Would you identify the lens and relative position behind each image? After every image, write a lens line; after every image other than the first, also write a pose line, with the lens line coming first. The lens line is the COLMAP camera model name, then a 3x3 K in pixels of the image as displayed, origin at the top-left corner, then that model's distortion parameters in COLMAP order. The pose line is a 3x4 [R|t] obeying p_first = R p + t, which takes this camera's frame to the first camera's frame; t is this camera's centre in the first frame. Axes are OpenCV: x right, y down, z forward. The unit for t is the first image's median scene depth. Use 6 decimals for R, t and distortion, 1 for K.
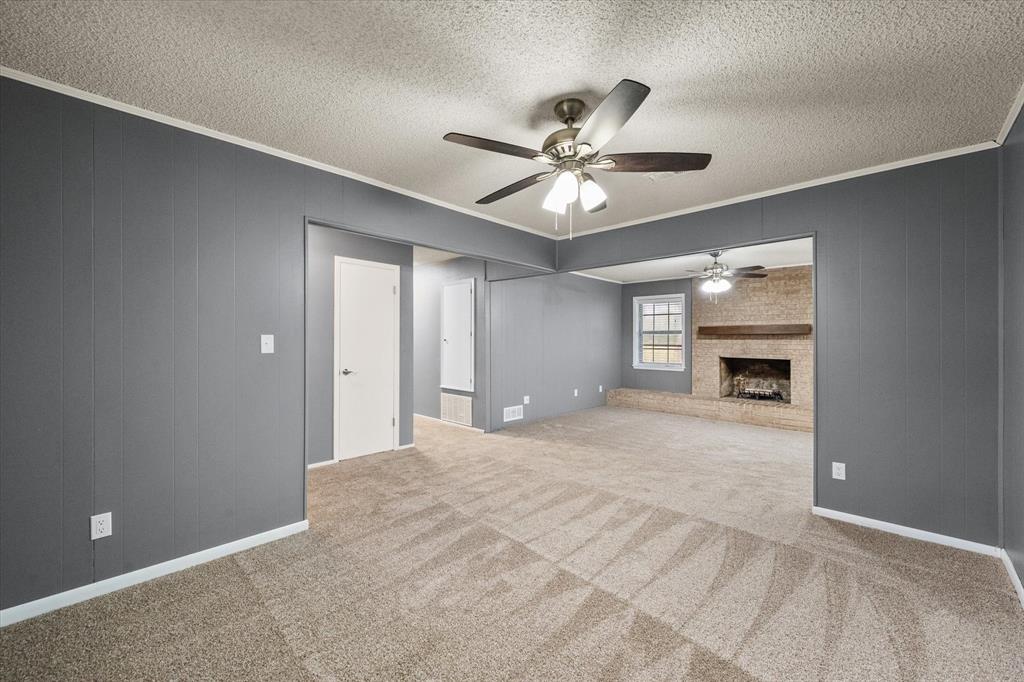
lens RADIAL K [[408.2, 0, 510.3], [0, 408.2, 338.8], [0, 0, 1]] dist [0.001135, -0.000030]
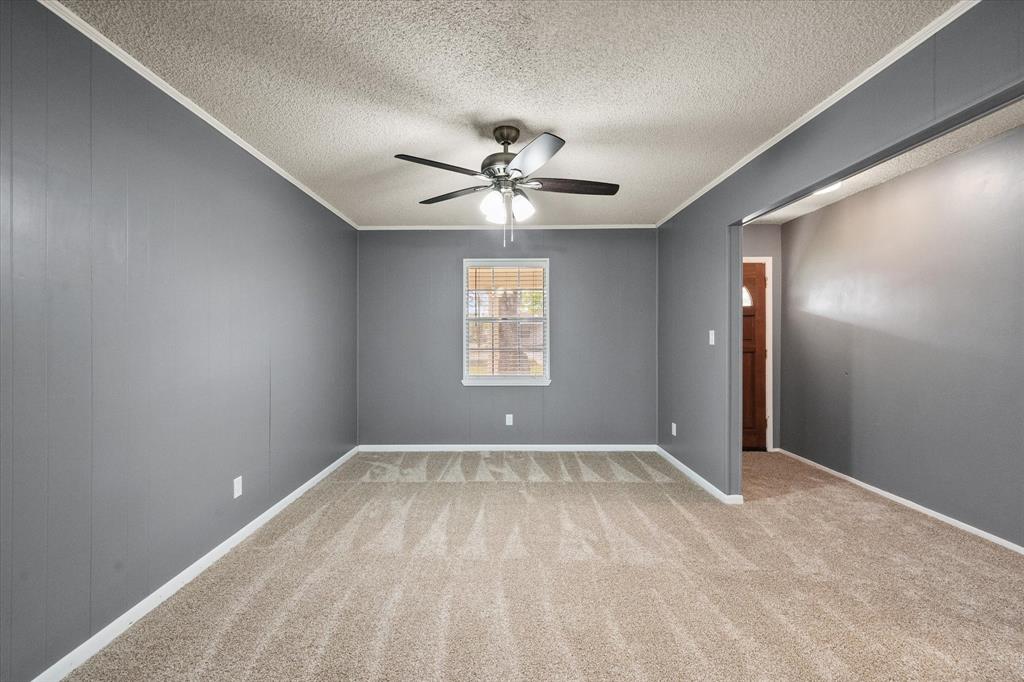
lens RADIAL K [[411.2, 0, 500.1], [0, 411.2, 337.2], [0, 0, 1]] dist [0.001707, 0.000086]
pose [[-0.729186, -0.000619, -0.684315, 0.287033], [-0.000669, 1.000000, -0.000192, 0.004455], [0.684315, 0.000318, -0.729186, 0.555348]]
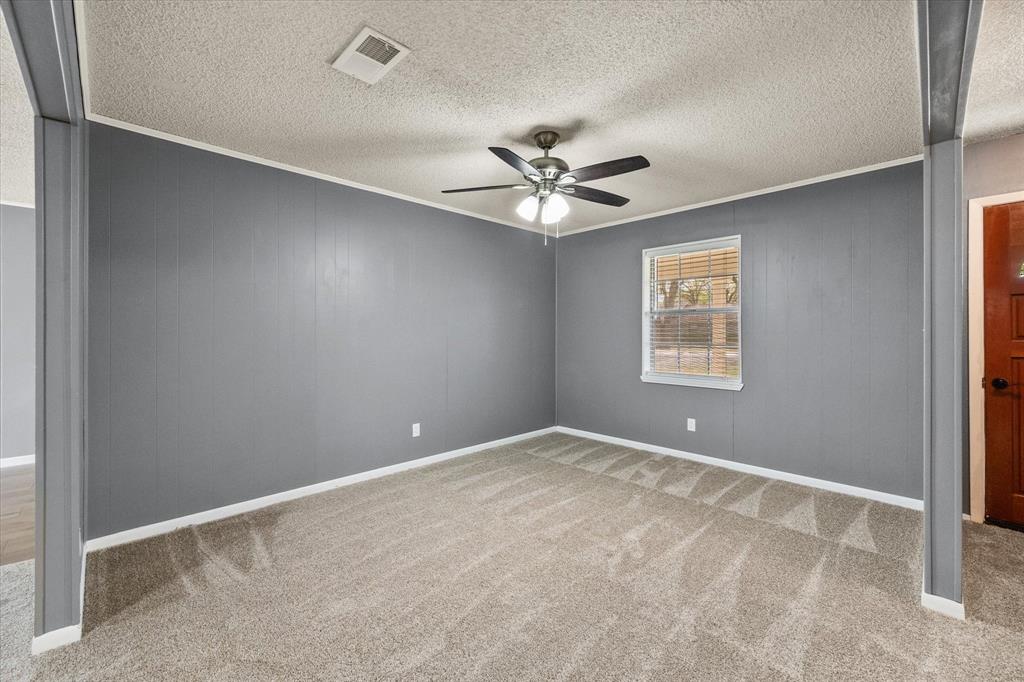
lens RADIAL K [[413.9, 0, 508.0], [0, 413.9, 330.2], [0, 0, 1]] dist [-0.000642, 0.000010]
pose [[-0.999465, -0.003927, 0.032470, 0.066592], [-0.004047, 0.999985, -0.003634, 0.006097], [-0.032455, -0.003763, -0.999466, 0.677932]]
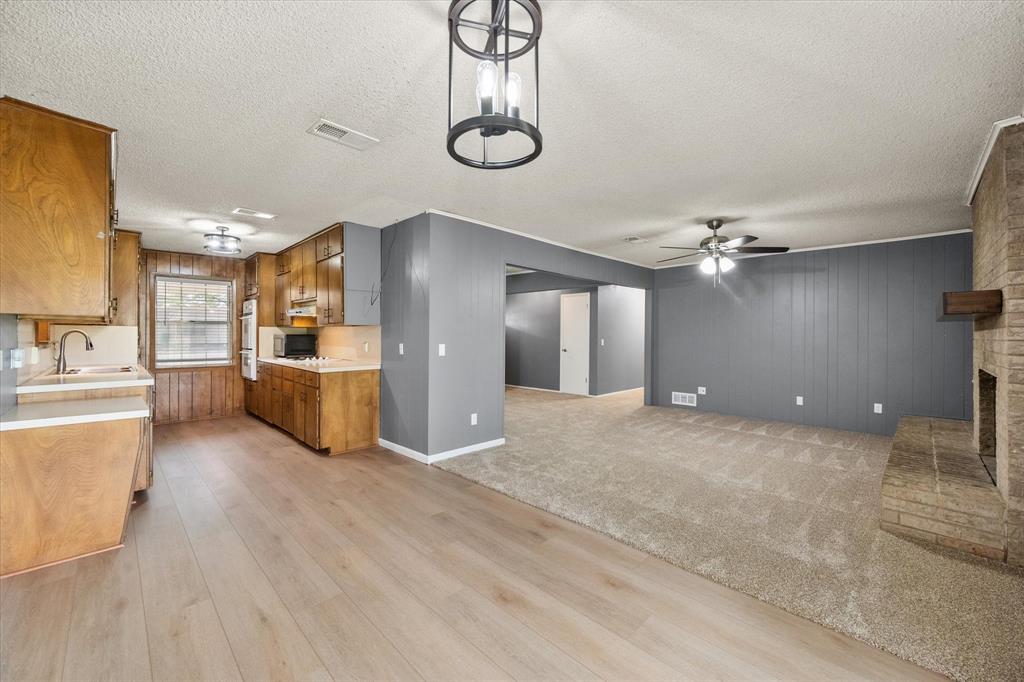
lens RADIAL K [[404.4, 0, 509.5], [0, 404.4, 336.0], [0, 0, 1]] dist [-0.000720, 0.000436]
pose [[-0.024225, -0.003761, -0.999699, 1.013449], [-0.003302, 0.999988, -0.003682, 0.011363], [0.999701, 0.003212, -0.024237, 0.477640]]
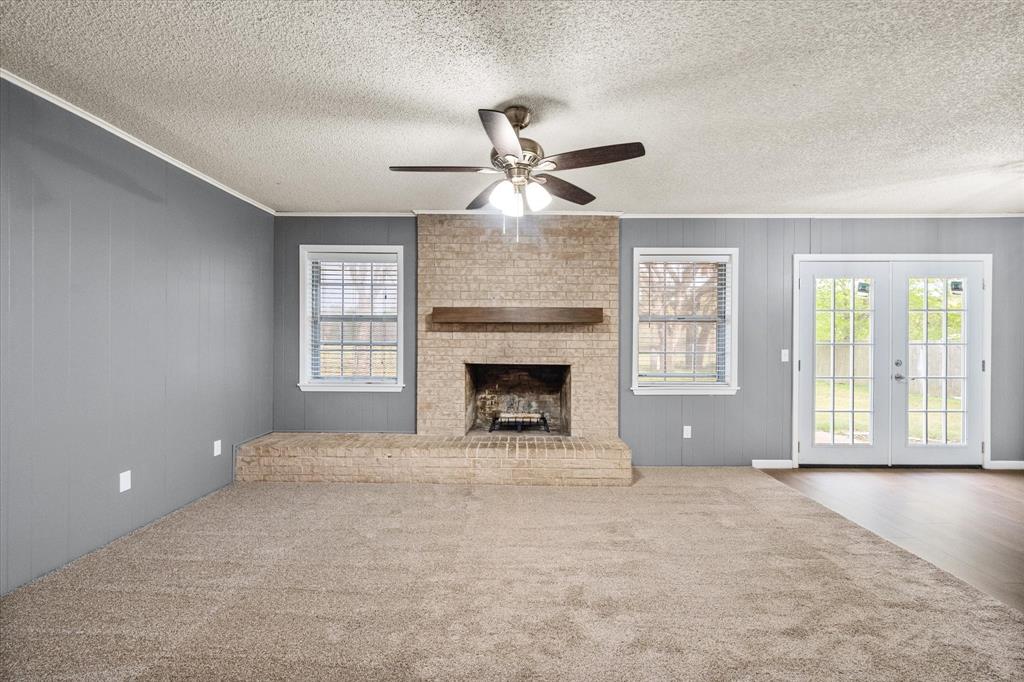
lens RADIAL K [[435.7, 0, 517.9], [0, 435.7, 340.5], [0, 0, 1]] dist [0.000067, -0.000135]
pose [[0.725709, -0.002372, 0.687998, 0.156416], [-0.003390, 0.999970, 0.007023, 0.008730], [-0.687994, -0.007429, 0.725679, 0.526735]]
